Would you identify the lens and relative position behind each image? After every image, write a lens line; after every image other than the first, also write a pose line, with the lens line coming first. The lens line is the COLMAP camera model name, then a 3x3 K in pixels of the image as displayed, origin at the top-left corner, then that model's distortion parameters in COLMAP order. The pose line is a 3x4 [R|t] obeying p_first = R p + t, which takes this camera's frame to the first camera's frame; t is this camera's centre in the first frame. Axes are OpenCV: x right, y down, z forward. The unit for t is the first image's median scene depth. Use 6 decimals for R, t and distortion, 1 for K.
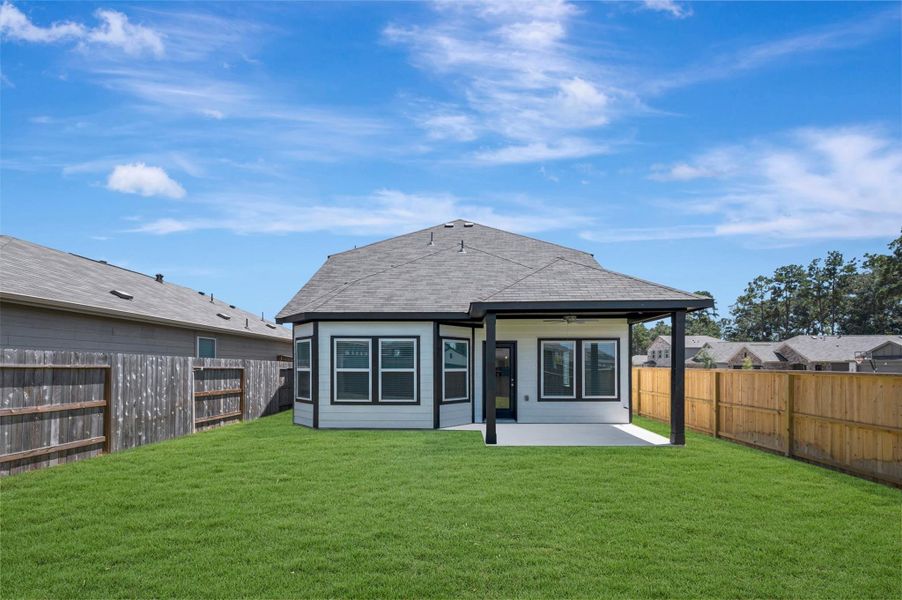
lens RADIAL K [[393.0, 0, 452.4], [0, 393.0, 367.6], [0, 0, 1]] dist [0.000494, 0.000119]
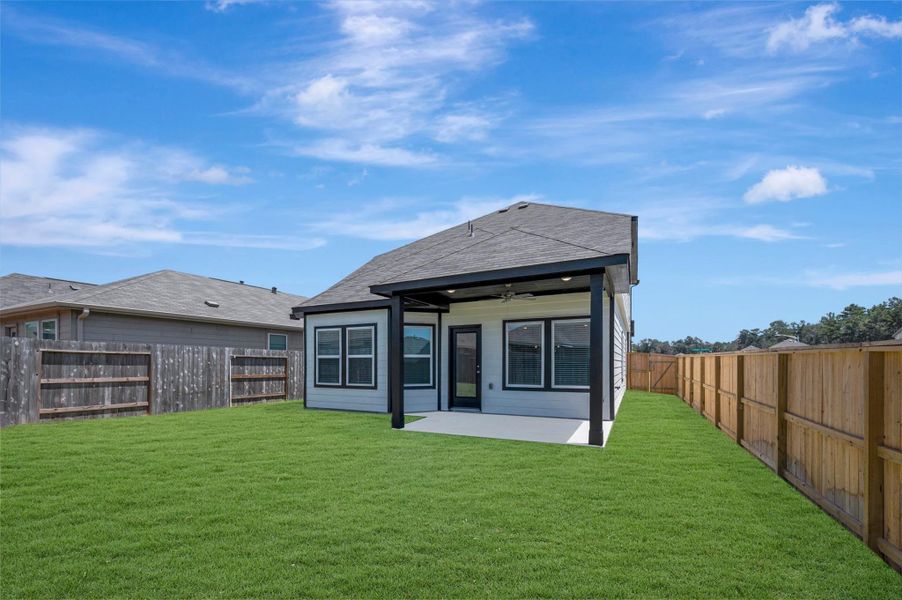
lens RADIAL K [[393.0, 0, 452.4], [0, 393.0, 367.6], [0, 0, 1]] dist [0.000494, 0.000119]
pose [[0.898573, 0.001881, -0.438820, 0.556771], [0.001132, 0.999978, 0.006605, 0.030502], [0.438823, -0.006432, 0.898551, 0.148889]]
